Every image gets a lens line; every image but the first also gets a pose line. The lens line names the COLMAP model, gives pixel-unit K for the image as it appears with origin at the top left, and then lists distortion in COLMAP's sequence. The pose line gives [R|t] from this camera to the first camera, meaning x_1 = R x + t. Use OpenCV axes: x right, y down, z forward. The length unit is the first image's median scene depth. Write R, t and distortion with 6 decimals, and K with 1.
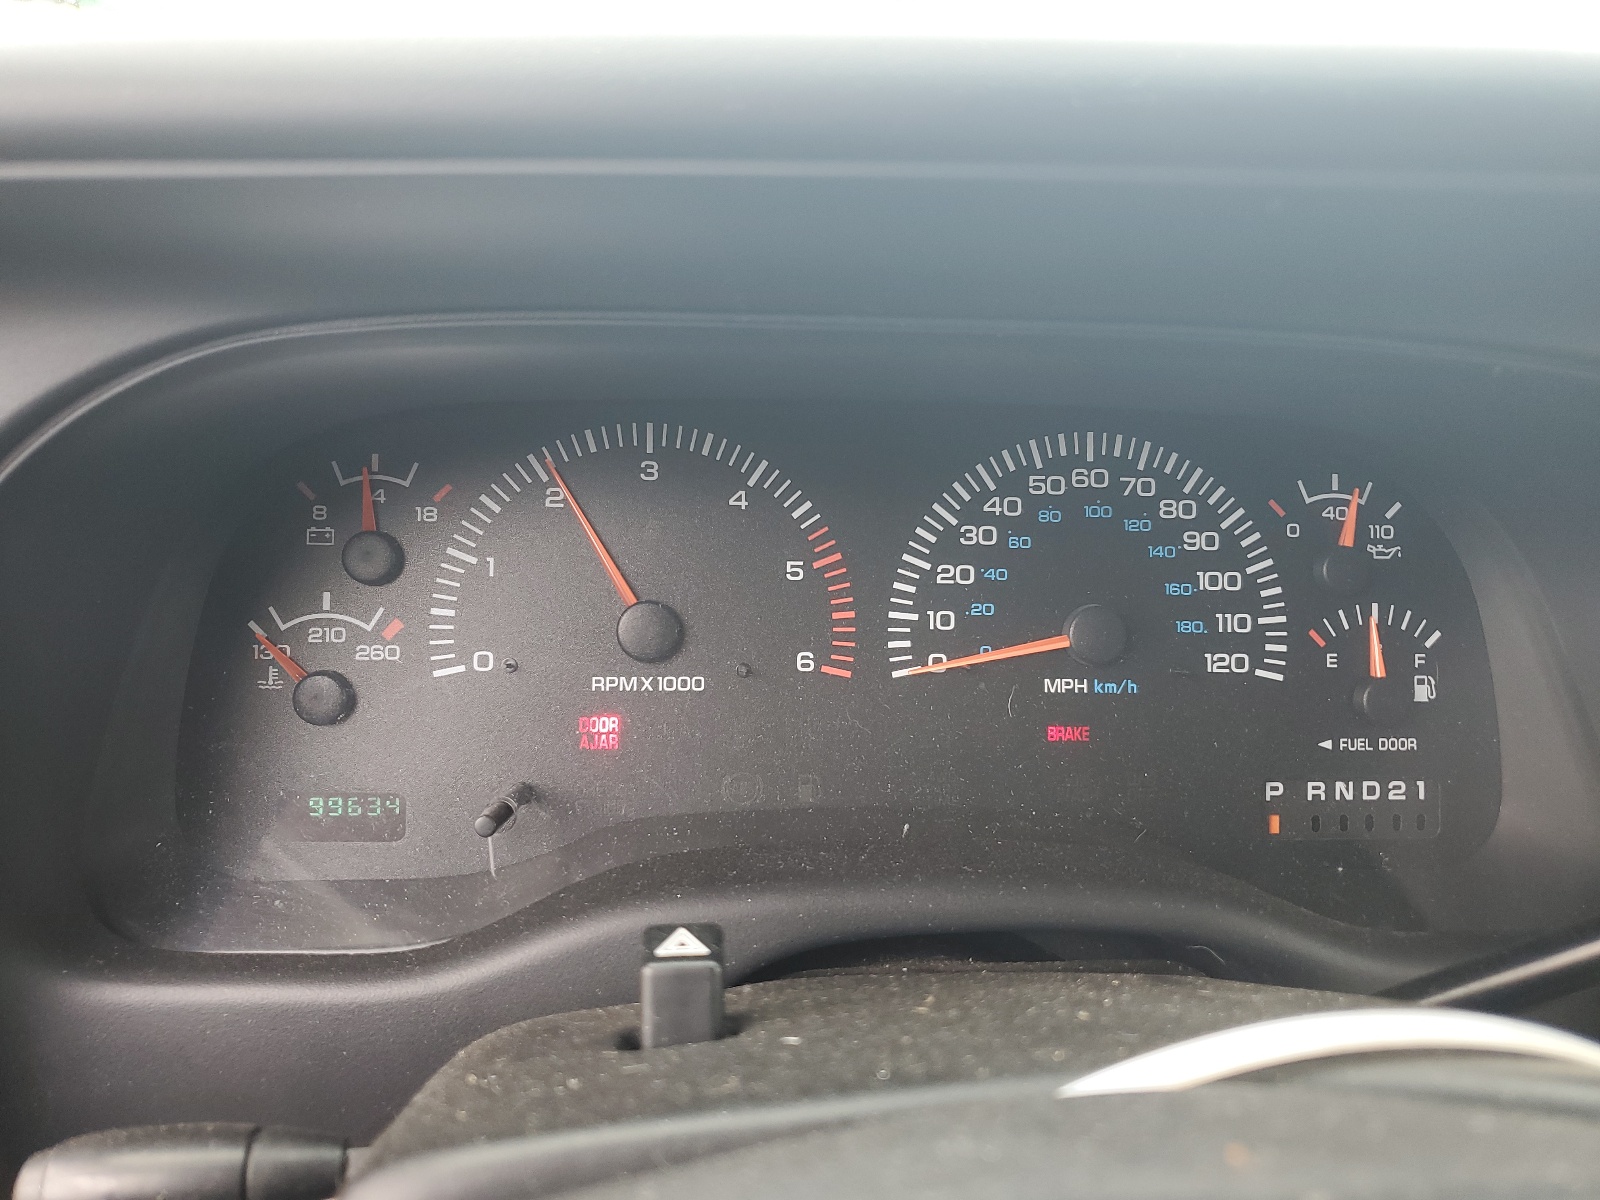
lens RADIAL K [[1215.0, 0, 799.7], [0, 1215.0, 599.4], [0, 0, 1]] dist [-0.007471, -0.002114]
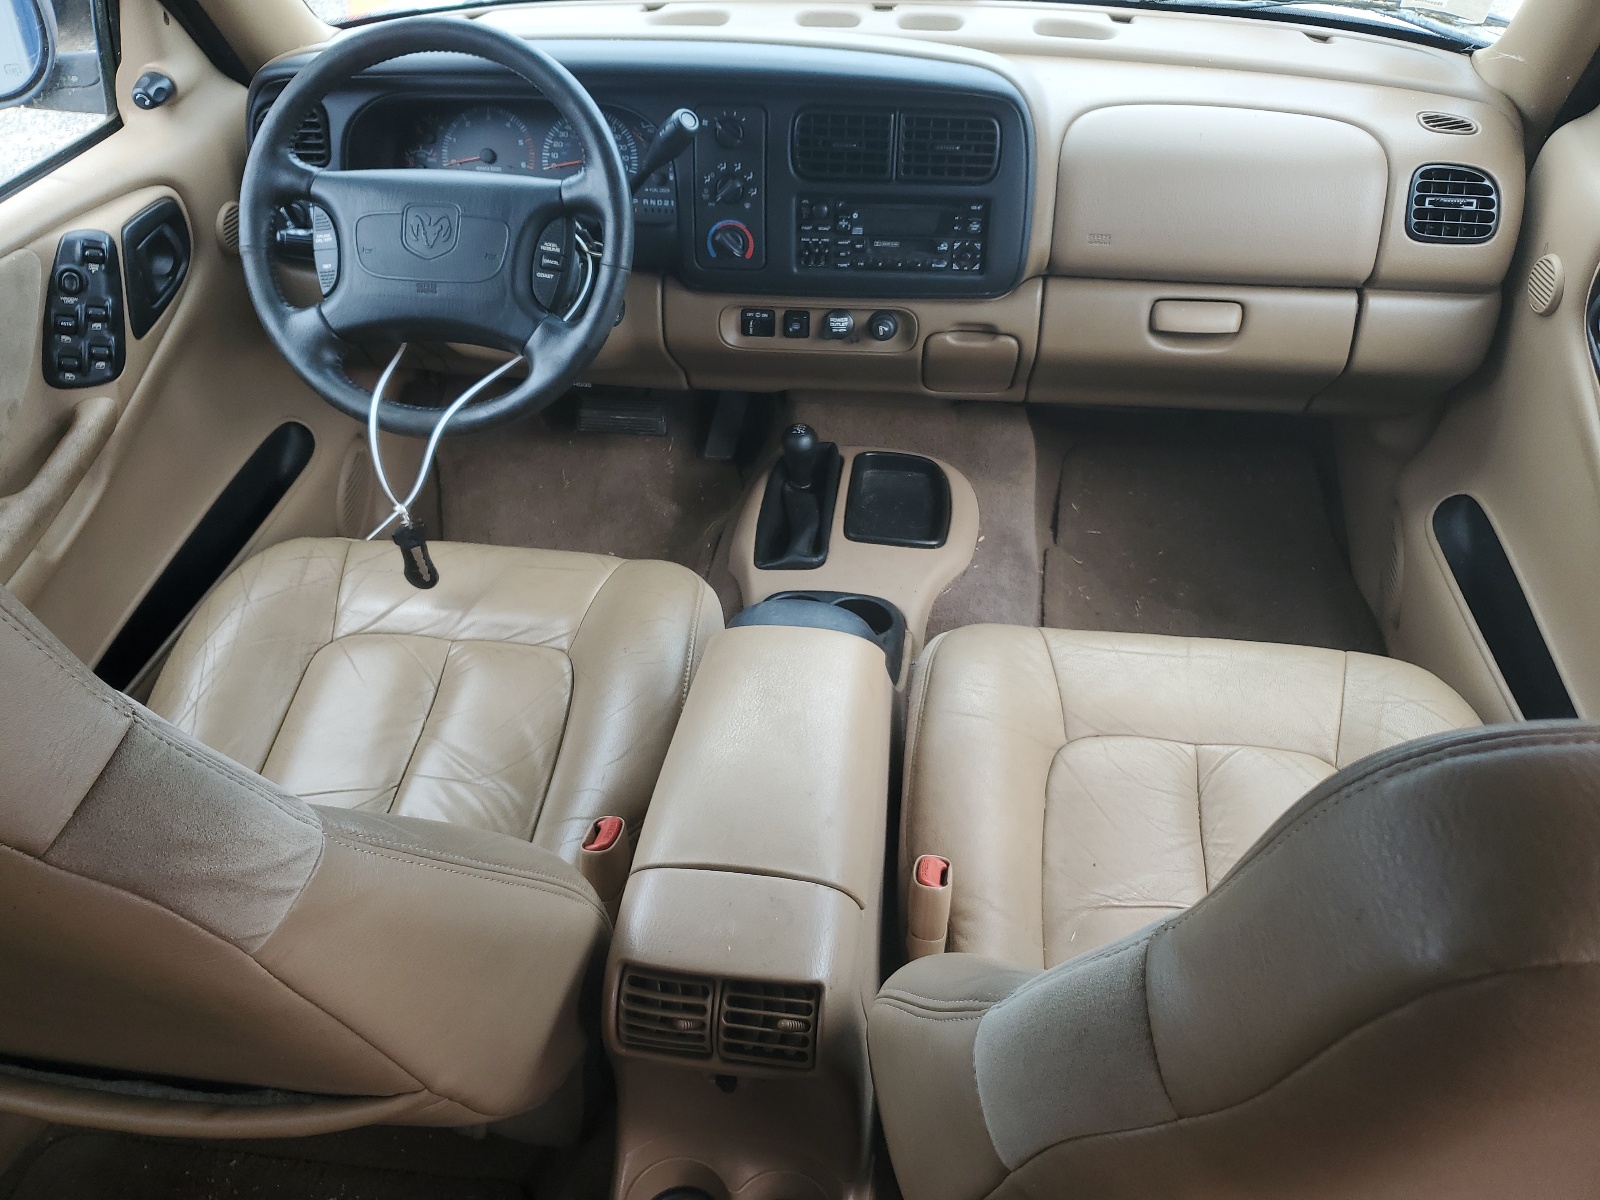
lens RADIAL K [[1215.0, 0, 800.3], [0, 1215.0, 599.7], [0, 0, 1]] dist [-0.007471, -0.002114]
pose [[0.970519, 0.096488, -0.220868, 2.035986], [-0.032523, 0.960418, 0.276659, 0.306738], [0.238820, -0.261320, 0.935242, -3.169331]]
